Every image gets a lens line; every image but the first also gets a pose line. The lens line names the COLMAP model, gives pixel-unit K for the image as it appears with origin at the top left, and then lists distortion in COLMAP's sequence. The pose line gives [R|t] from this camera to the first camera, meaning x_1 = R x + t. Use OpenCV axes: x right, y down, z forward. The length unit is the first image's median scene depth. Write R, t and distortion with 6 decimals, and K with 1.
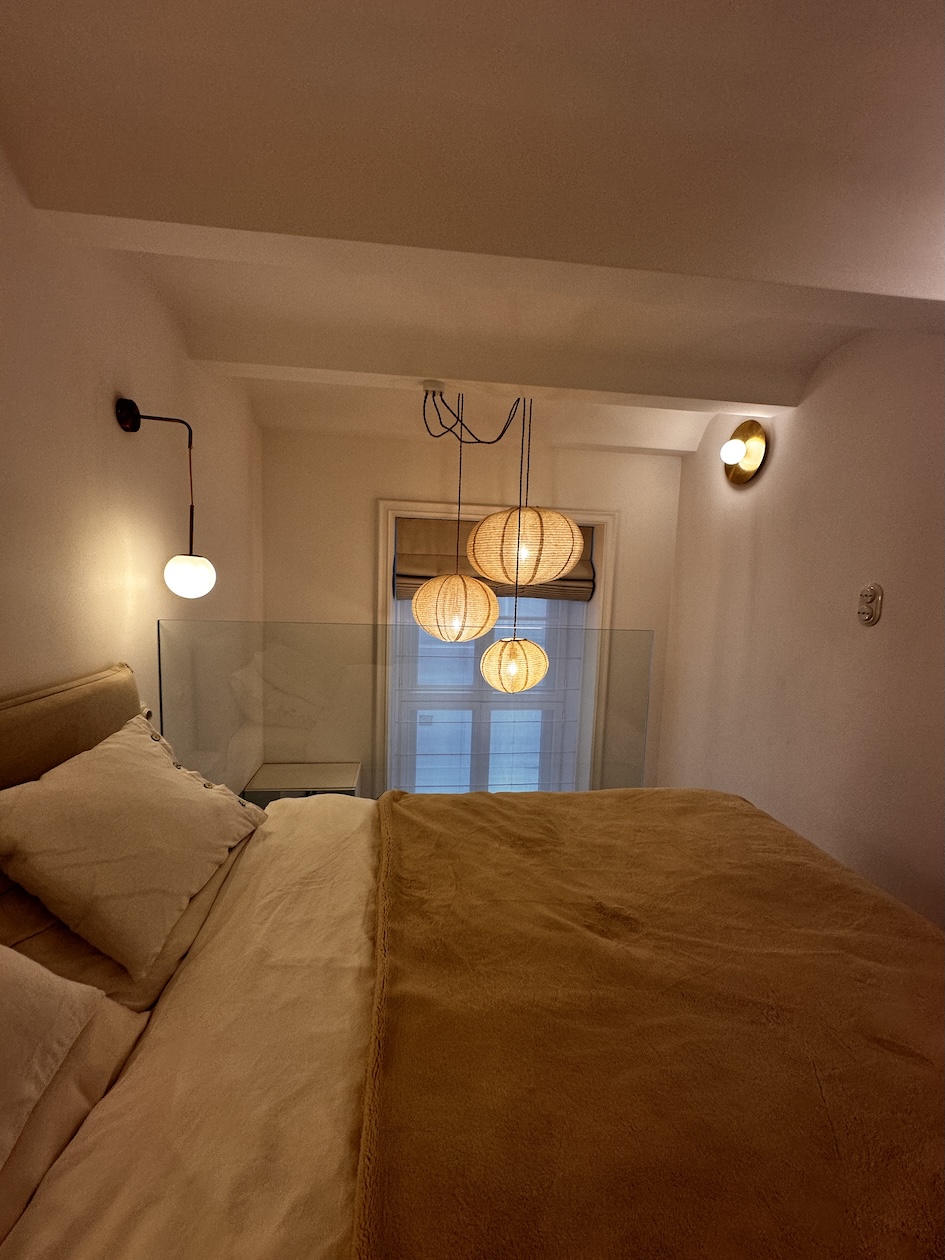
lens RADIAL K [[502.3, 0, 472.5], [0, 502.3, 630.0], [0, 0, 1]] dist [-0.001989, 0.000196]
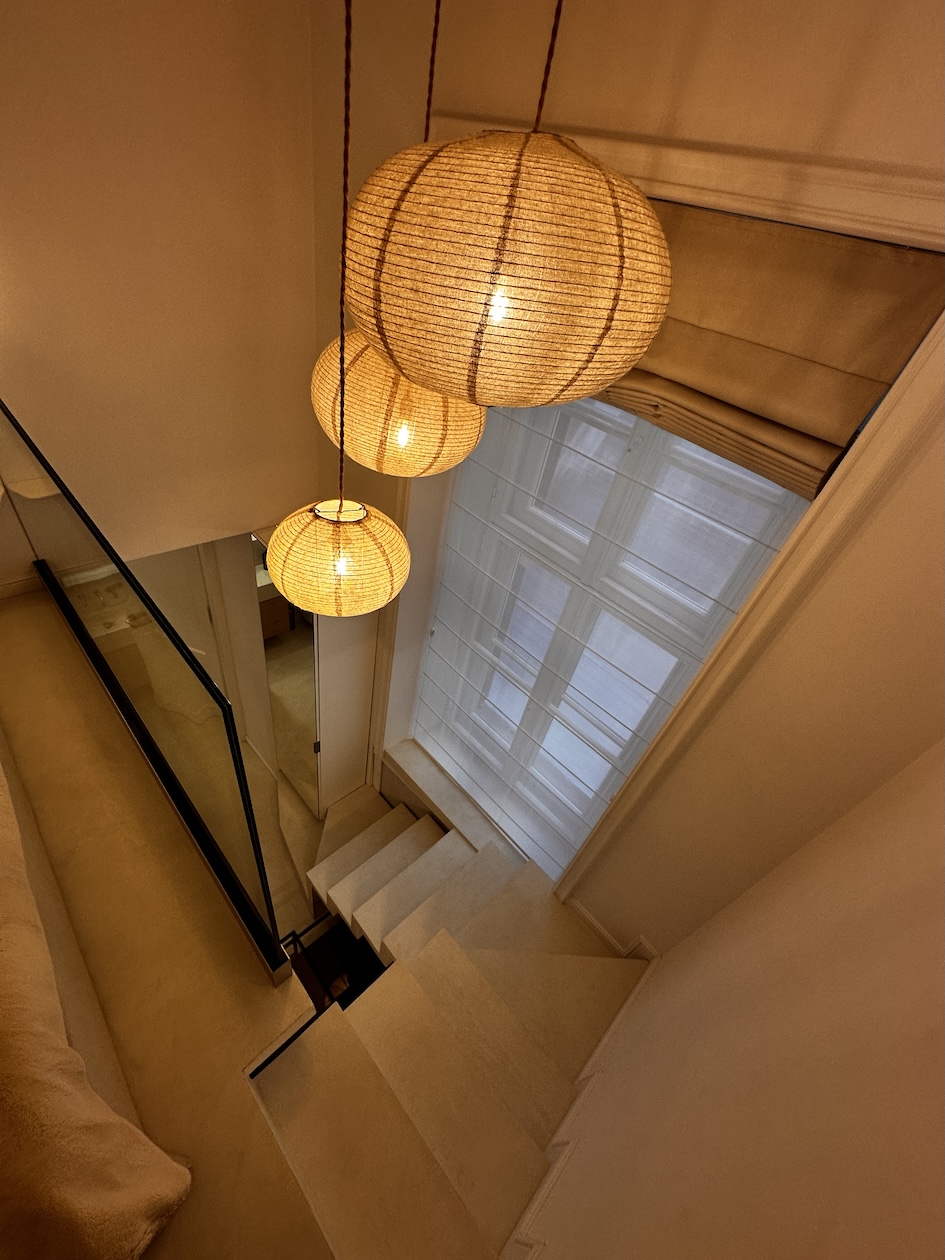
lens RADIAL K [[502.3, 0, 472.5], [0, 502.3, 630.0], [0, 0, 1]] dist [-0.001989, 0.000196]
pose [[0.645928, 0.559069, -0.519826, 0.445181], [-0.253354, 0.799334, 0.544864, -0.168355], [0.720131, -0.220242, 0.657955, 0.773401]]
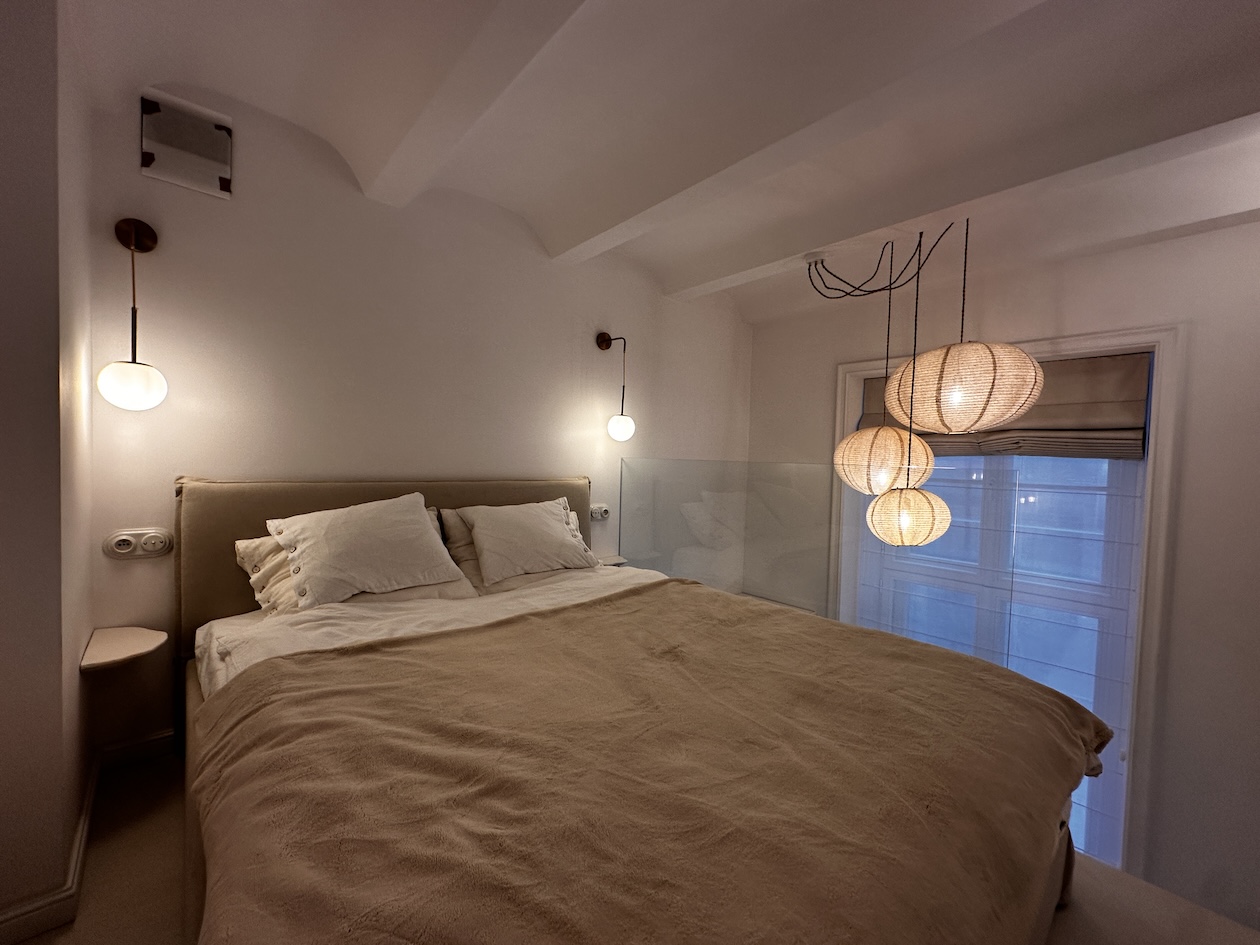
lens RADIAL K [[502.3, 0, 630.9], [0, 502.3, 473.8], [0, 0, 1]] dist [-0.001989, 0.000196]
pose [[0.581312, 0.014290, -0.813555, 0.538082], [-0.087066, 0.995198, -0.044731, 0.076622], [0.809009, 0.096836, 0.579764, 0.050111]]
